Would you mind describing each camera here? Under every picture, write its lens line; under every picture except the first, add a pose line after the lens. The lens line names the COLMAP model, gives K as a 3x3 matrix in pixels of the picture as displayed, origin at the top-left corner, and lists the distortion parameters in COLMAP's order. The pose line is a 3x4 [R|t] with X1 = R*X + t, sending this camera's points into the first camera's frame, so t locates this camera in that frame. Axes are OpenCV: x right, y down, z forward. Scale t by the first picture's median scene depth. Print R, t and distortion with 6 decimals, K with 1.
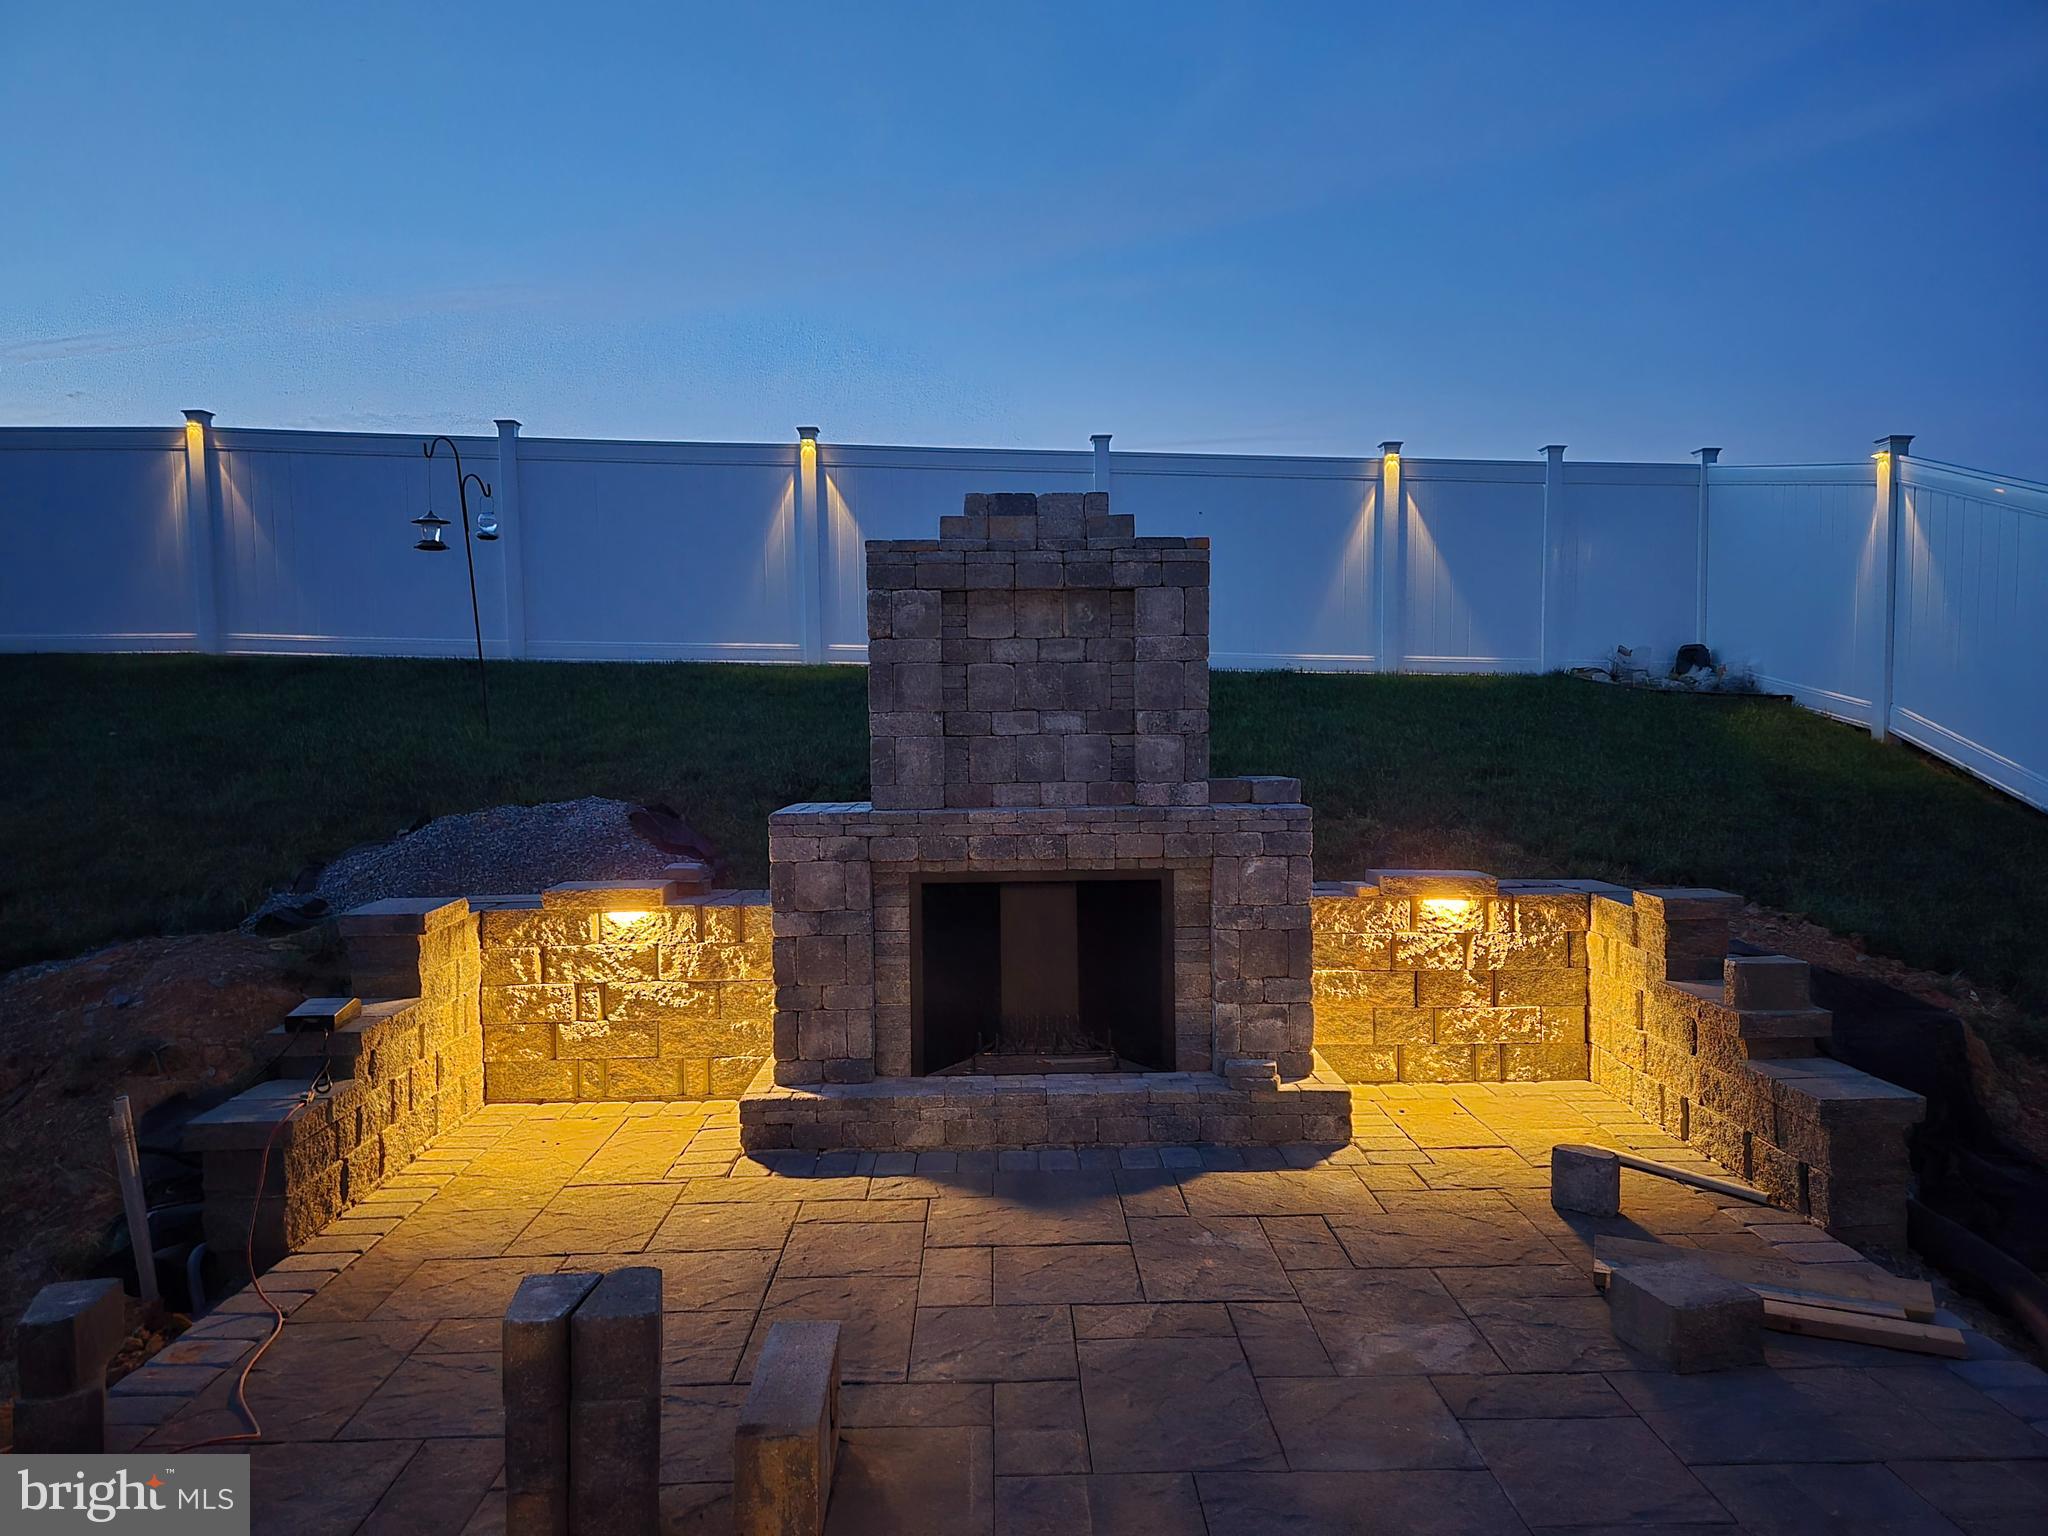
lens RADIAL K [[1351.6, 0, 1027.8], [0, 1351.6, 767.6], [0, 0, 1]] dist [0.054394, -0.003921]
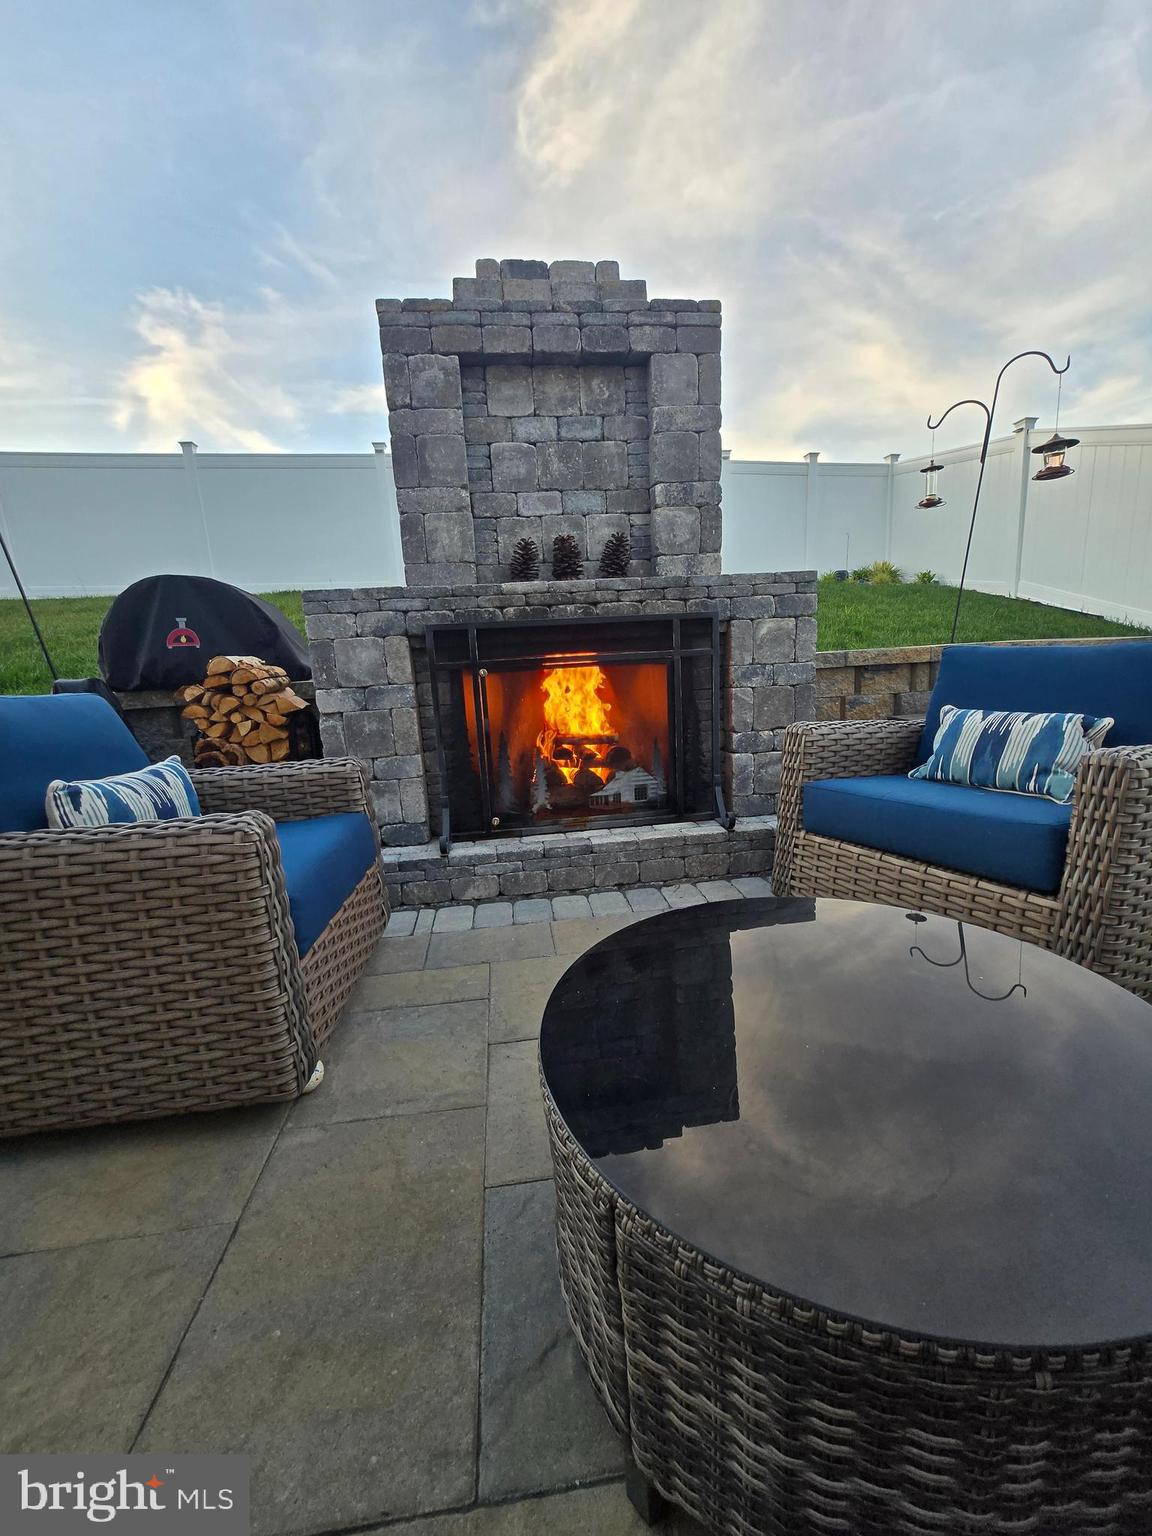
lens RADIAL K [[617.1, 0, 574.2], [0, 617.1, 763.4], [0, 0, 1]] dist [0.000120, -0.000012]
pose [[0.994406, -0.060235, 0.086763, -0.036888], [0.048473, 0.990090, 0.131807, 0.107481], [-0.093843, -0.126864, 0.987471, 0.504743]]
